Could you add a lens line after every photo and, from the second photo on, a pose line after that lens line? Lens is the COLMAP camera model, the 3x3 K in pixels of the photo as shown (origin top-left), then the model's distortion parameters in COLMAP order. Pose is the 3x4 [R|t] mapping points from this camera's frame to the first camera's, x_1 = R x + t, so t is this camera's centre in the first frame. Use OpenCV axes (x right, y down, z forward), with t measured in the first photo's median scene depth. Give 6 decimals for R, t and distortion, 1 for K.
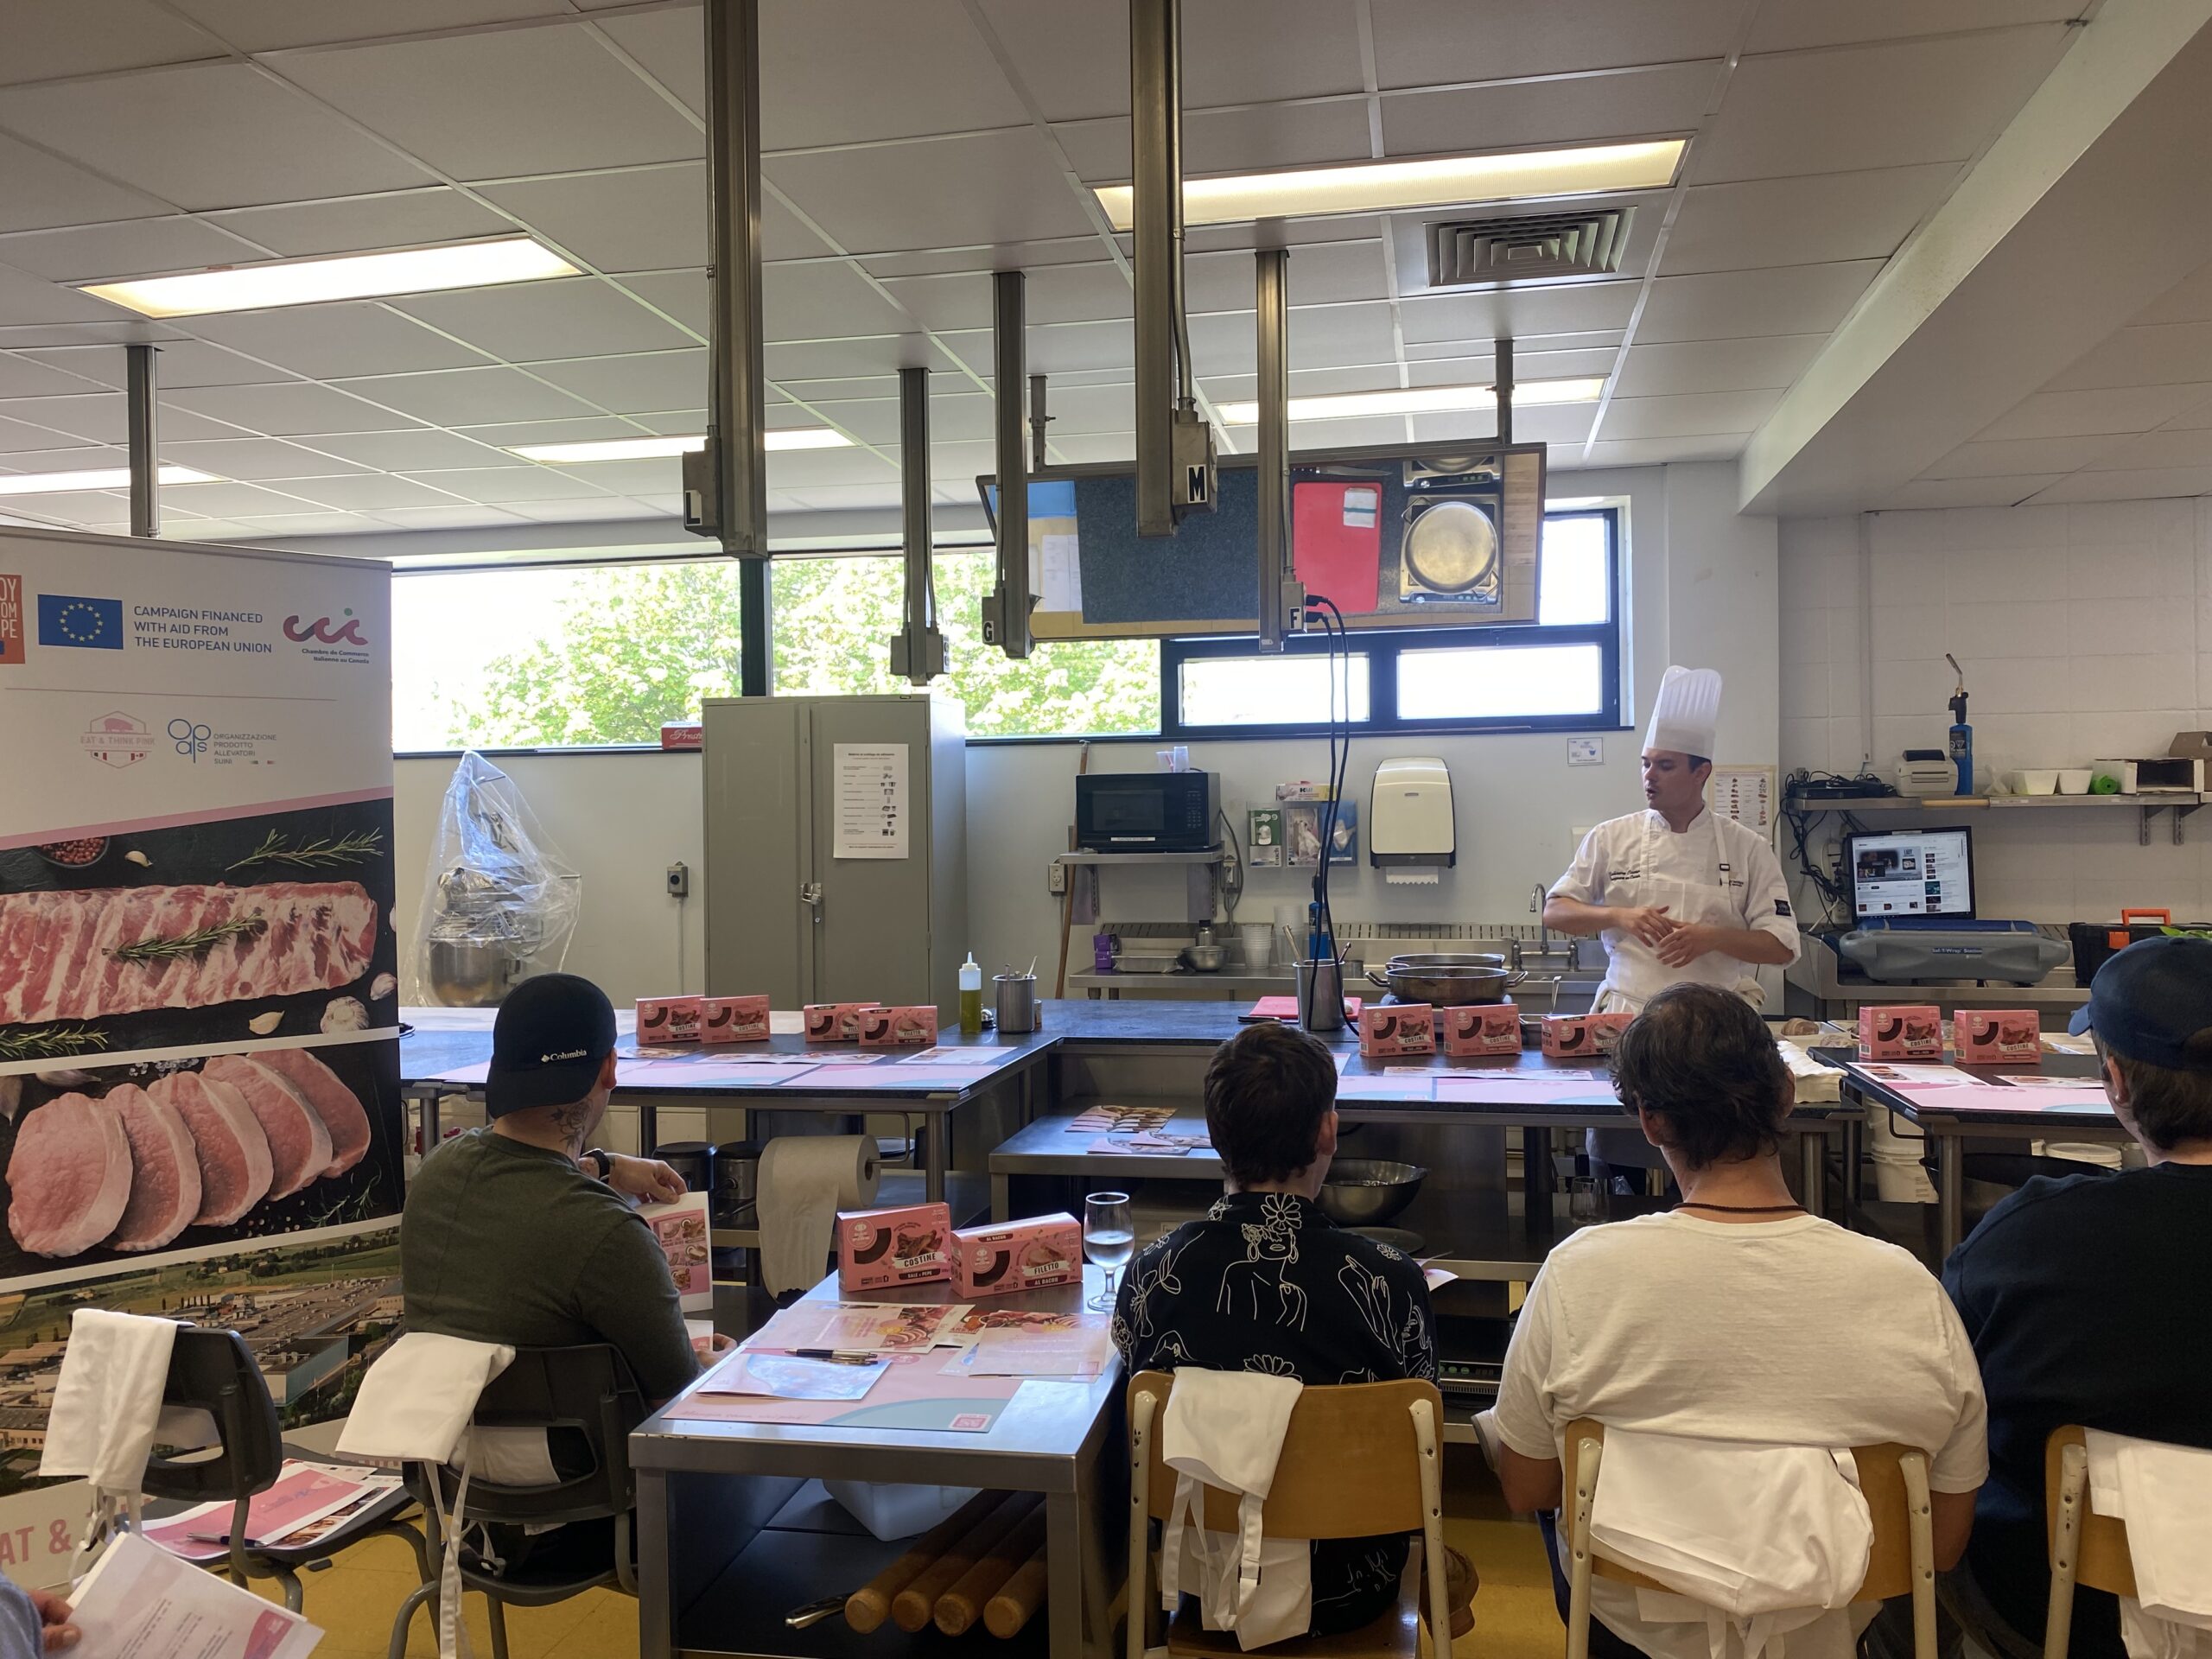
lens RADIAL K [[1693.3, 0, 1106.0], [0, 1693.3, 829.5], [0, 0, 1]] dist [0.006236, 0.002582]
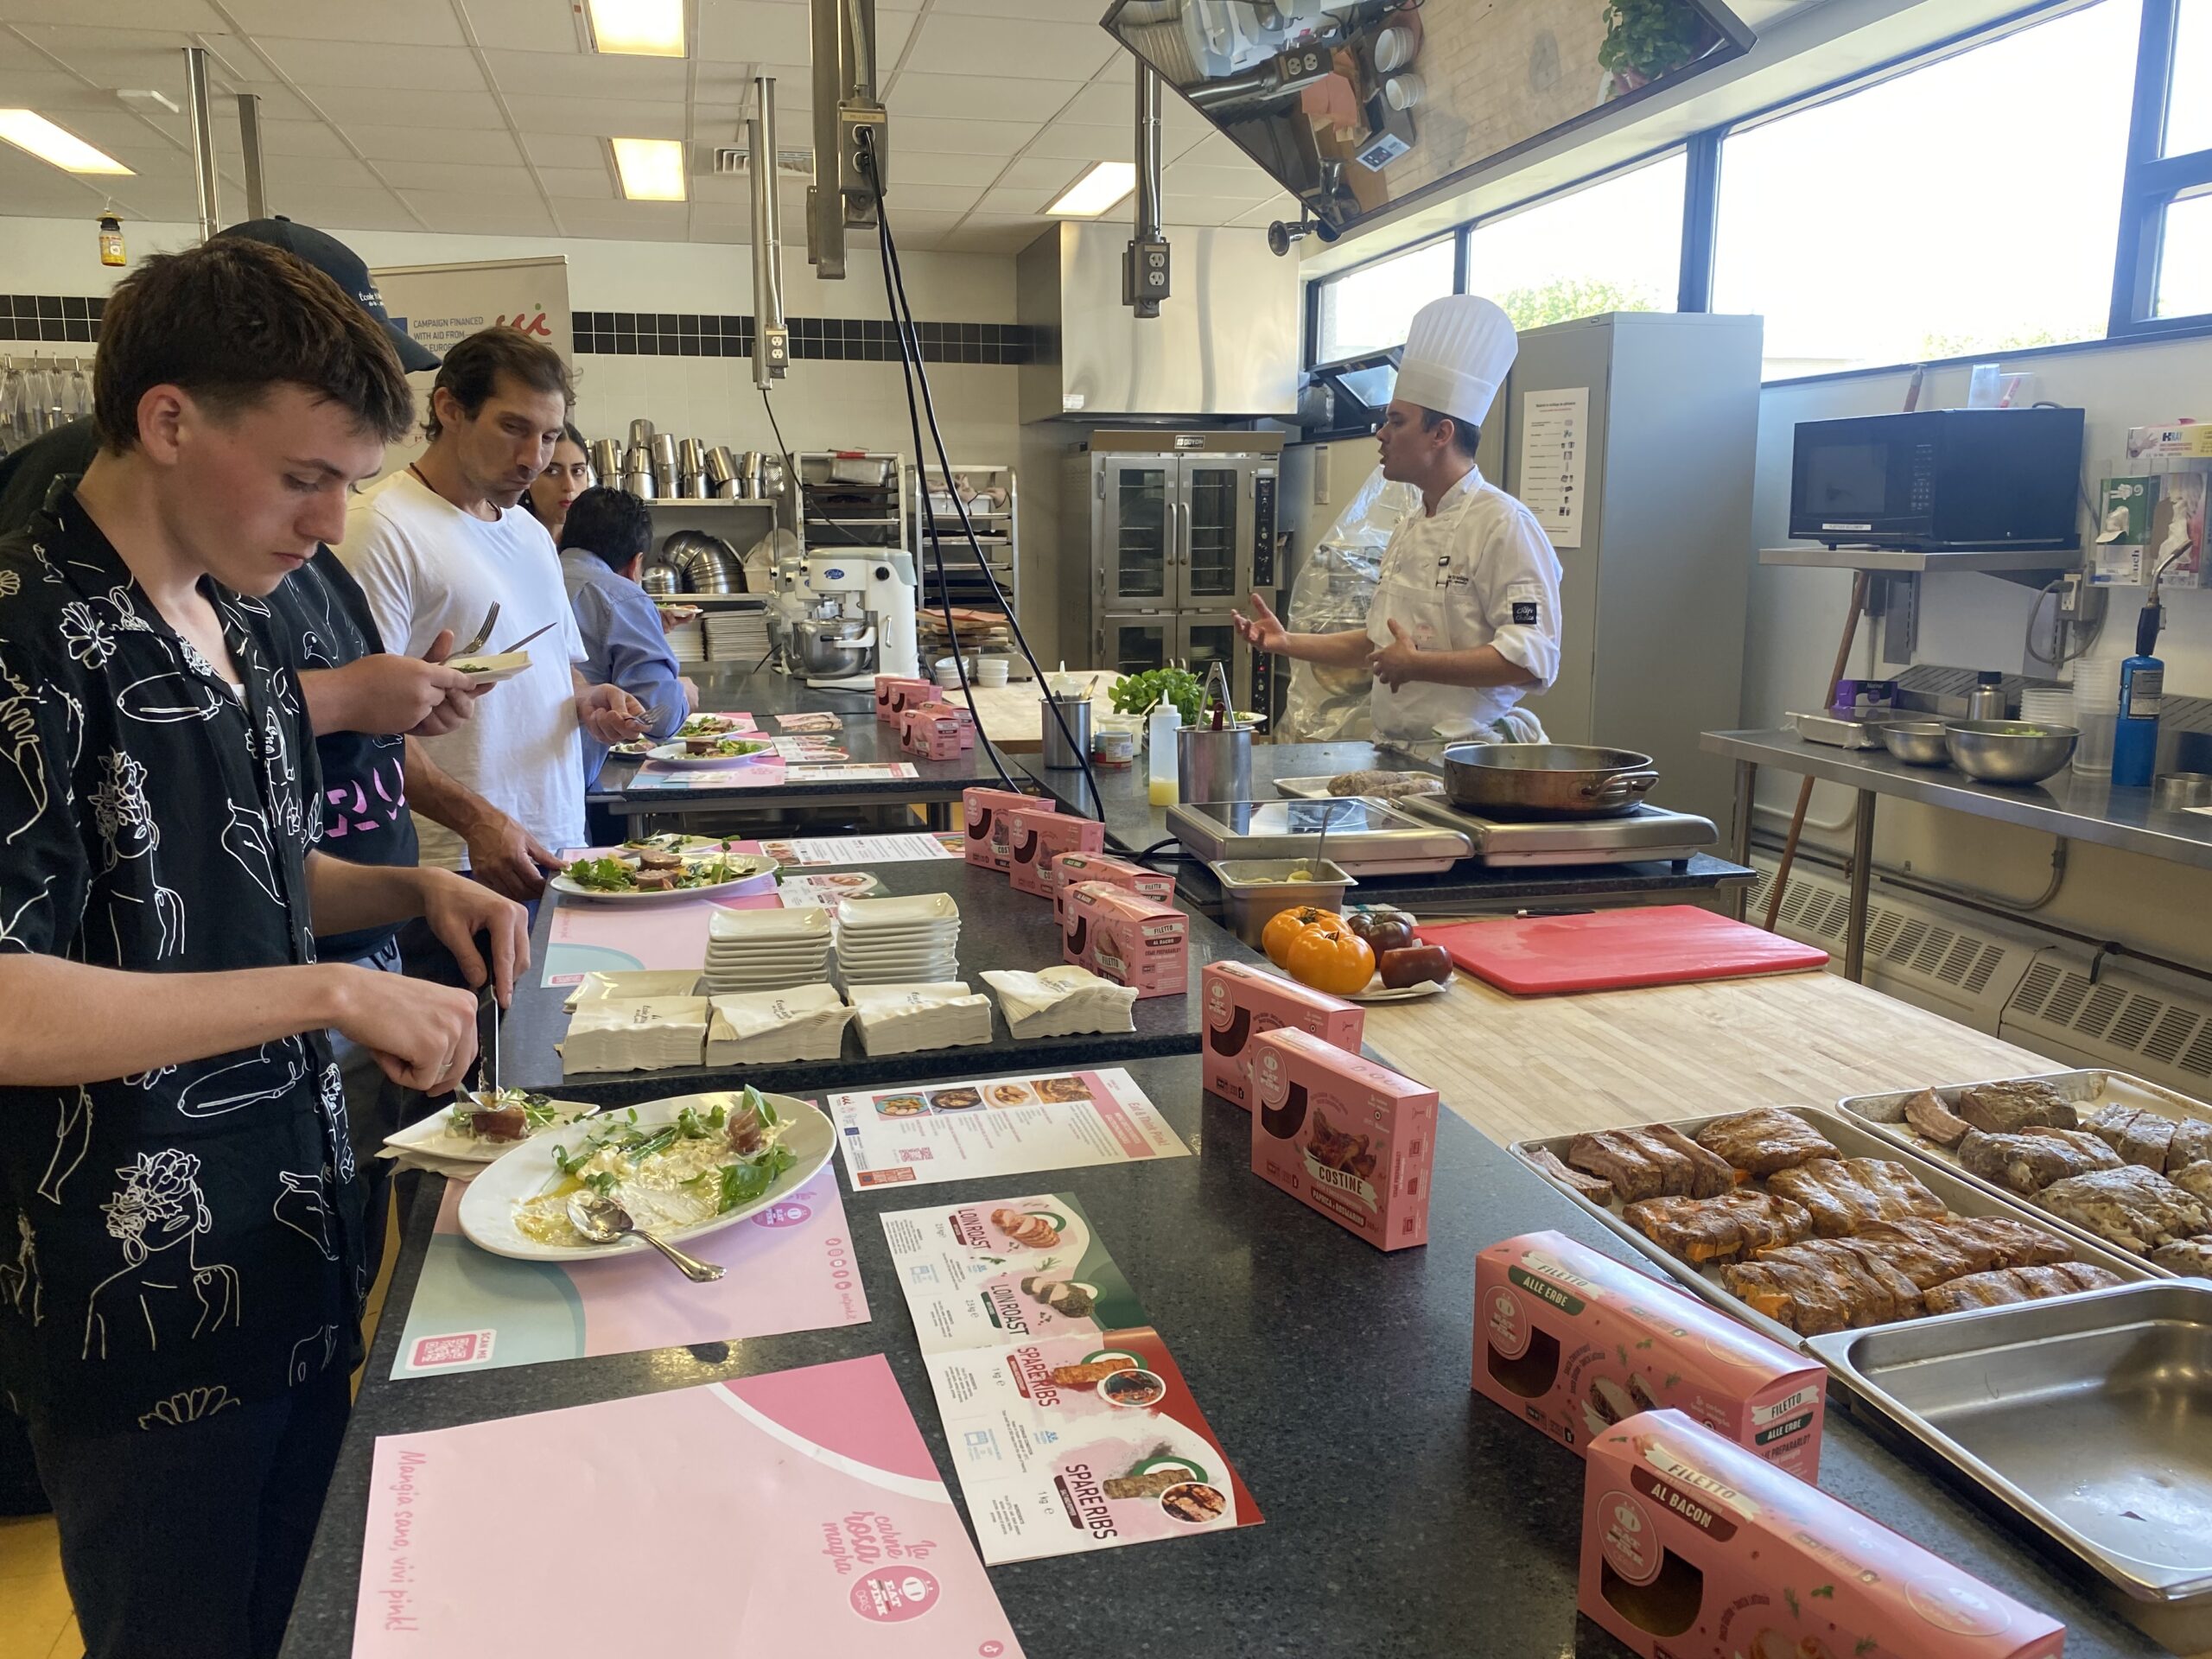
lens RADIAL K [[1676.2, 0, 1106.0], [0, 1676.2, 829.5], [0, 0, 1]] dist [-0.004120, -0.005213]
pose [[0.427905, 0.176806, -0.886362, 0.841143], [-0.009716, 0.981523, 0.191098, 0.000031], [0.903772, -0.073160, 0.421716, 0.890625]]
